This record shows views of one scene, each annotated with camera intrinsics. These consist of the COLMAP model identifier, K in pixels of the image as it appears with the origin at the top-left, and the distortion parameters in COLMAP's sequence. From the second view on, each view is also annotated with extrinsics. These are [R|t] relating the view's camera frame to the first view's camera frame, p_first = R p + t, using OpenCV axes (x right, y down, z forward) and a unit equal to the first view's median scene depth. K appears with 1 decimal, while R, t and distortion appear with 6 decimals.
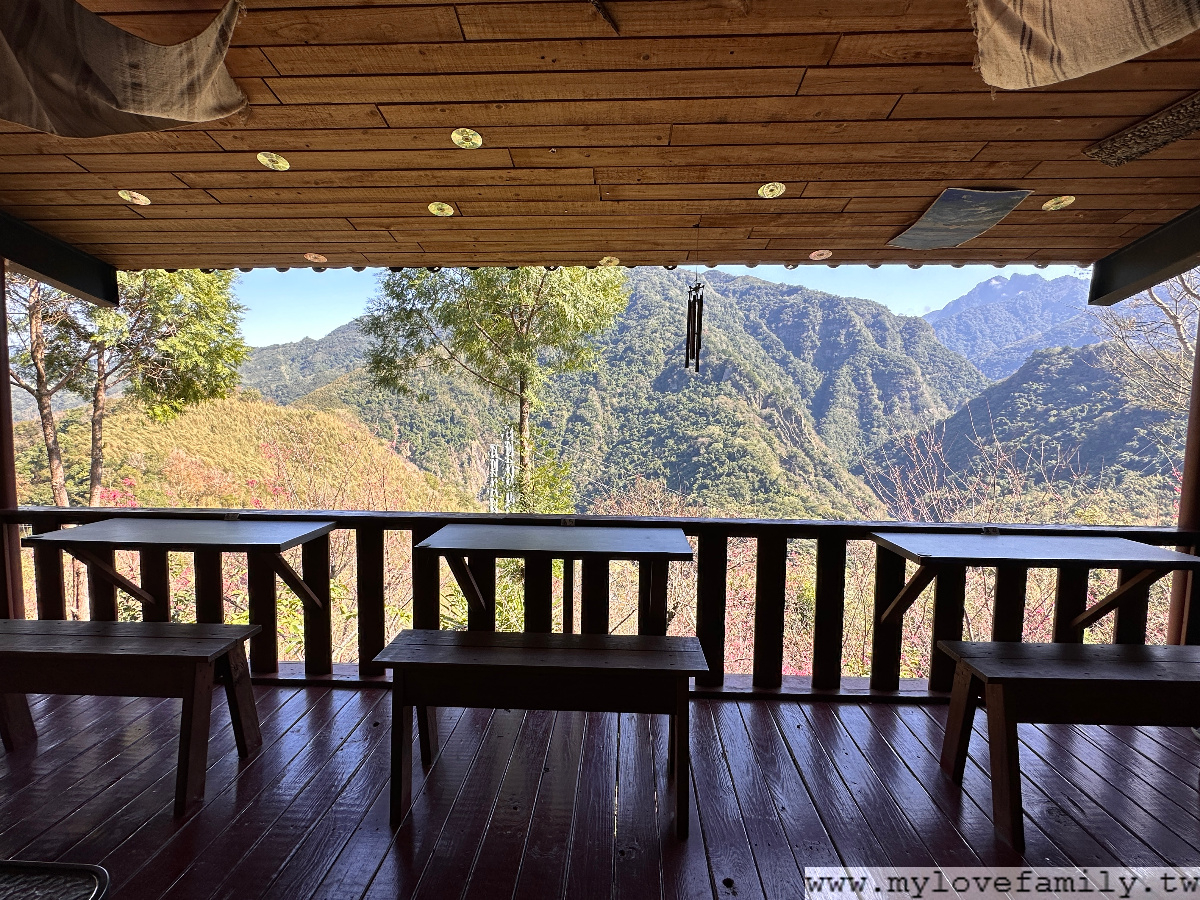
lens RADIAL K [[546.4, 0, 598.2], [0, 546.4, 457.7], [0, 0, 1]] dist [-0.010123, 0.001306]
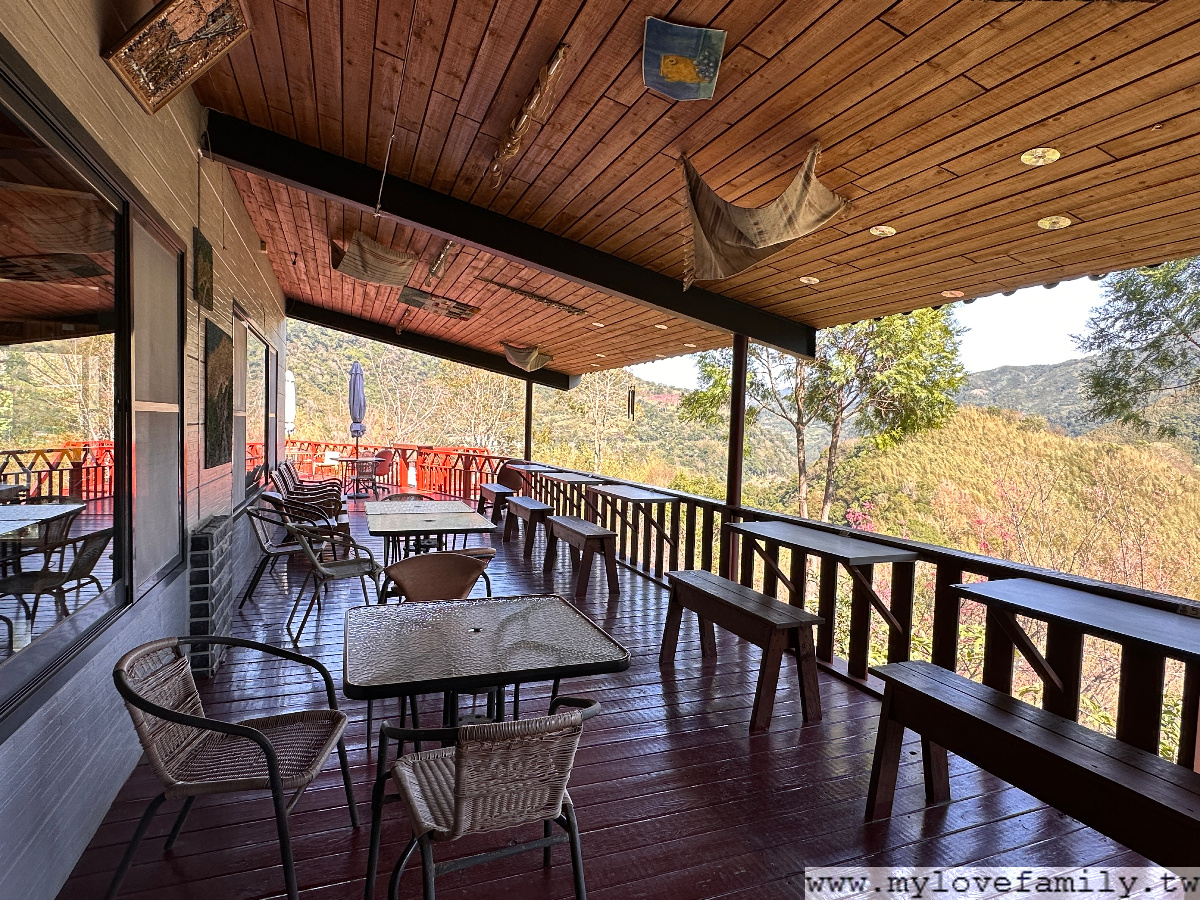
lens RADIAL K [[661.0, 0, 598.8], [0, 661.0, 450.5], [0, 0, 1]] dist [0.004510, -0.000495]
pose [[0.398796, 0.036459, -0.916315, 0.155201], [-0.103088, 0.994658, -0.005290, -0.002252], [0.911227, 0.096570, 0.400424, -0.025687]]
